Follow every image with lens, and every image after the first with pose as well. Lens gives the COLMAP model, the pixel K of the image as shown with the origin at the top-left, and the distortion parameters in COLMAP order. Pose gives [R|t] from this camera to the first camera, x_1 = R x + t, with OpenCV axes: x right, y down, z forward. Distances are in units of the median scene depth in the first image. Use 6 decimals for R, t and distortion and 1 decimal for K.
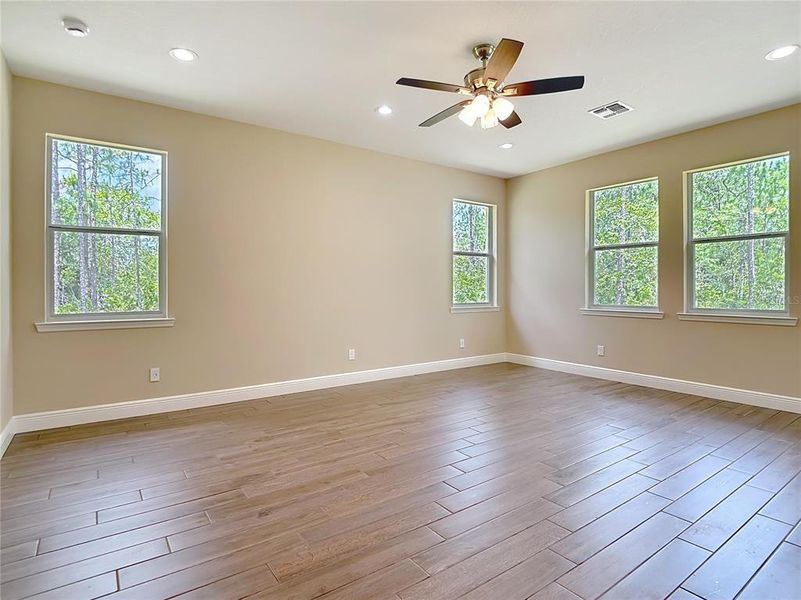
lens RADIAL K [[433.2, 0, 407.1], [0, 433.2, 286.4], [0, 0, 1]] dist [0.000926, -0.001378]
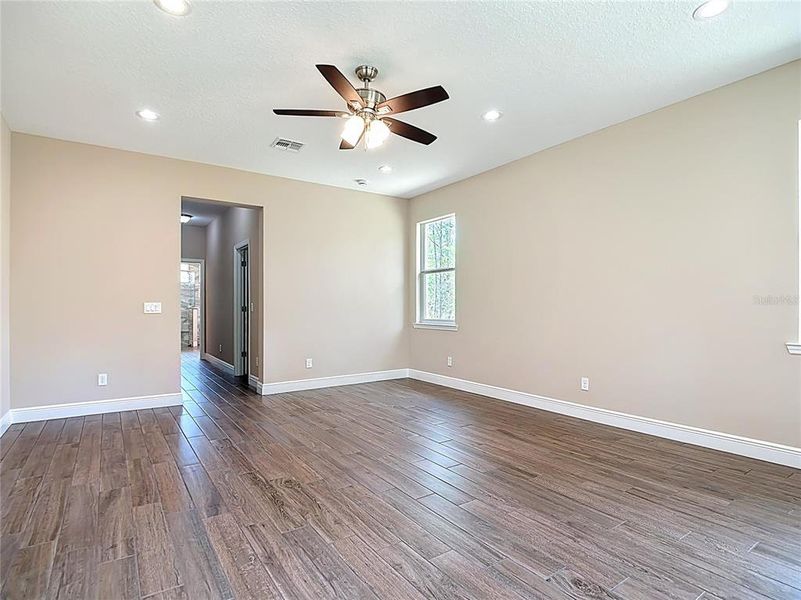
lens RADIAL K [[430.3, 0, 403.1], [0, 430.3, 304.8], [0, 0, 1]] dist [-0.002967, -0.002604]
pose [[-0.036785, 0.002044, -0.999321, 0.726532], [0.011125, 0.999937, 0.001636, -0.001466], [0.999261, -0.011057, -0.036805, 0.682973]]
